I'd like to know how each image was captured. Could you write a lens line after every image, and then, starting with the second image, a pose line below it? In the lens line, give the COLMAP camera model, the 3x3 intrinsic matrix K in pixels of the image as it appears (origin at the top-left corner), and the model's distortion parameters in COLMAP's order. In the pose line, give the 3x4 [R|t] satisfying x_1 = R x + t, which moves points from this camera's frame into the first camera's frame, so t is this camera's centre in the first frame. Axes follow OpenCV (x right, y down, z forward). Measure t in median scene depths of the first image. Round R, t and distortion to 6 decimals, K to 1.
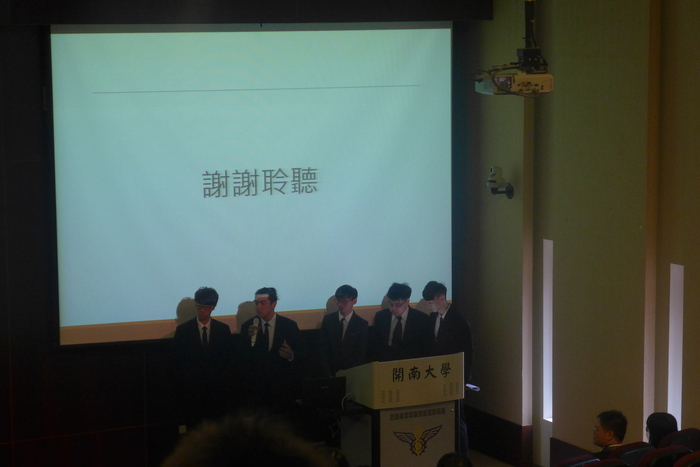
lens RADIAL K [[1689.1, 0, 345.4], [0, 1689.1, 232.0], [0, 0, 1]] dist [0.253819, 0.000000]
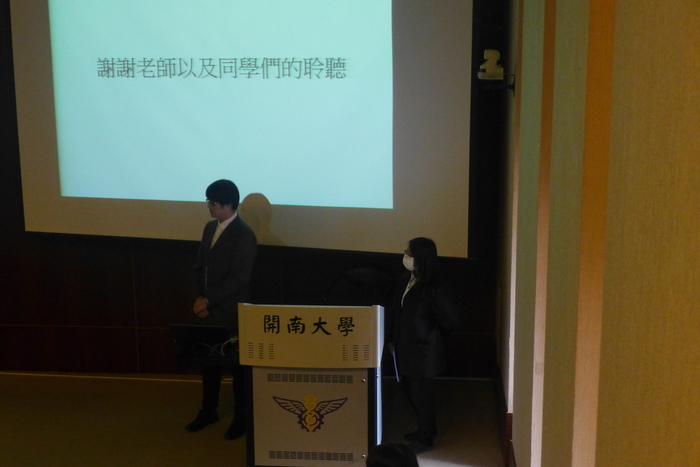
lens RADIAL K [[1109.2, 0, 332.0], [0, 1109.2, 223.4], [0, 0, 1]] dist [0.011184, 0.000000]
pose [[0.831308, 0.109693, -0.544880, 0.310013], [-0.060686, 0.992384, 0.107195, -0.013187], [0.552489, -0.056046, 0.831634, 0.605265]]
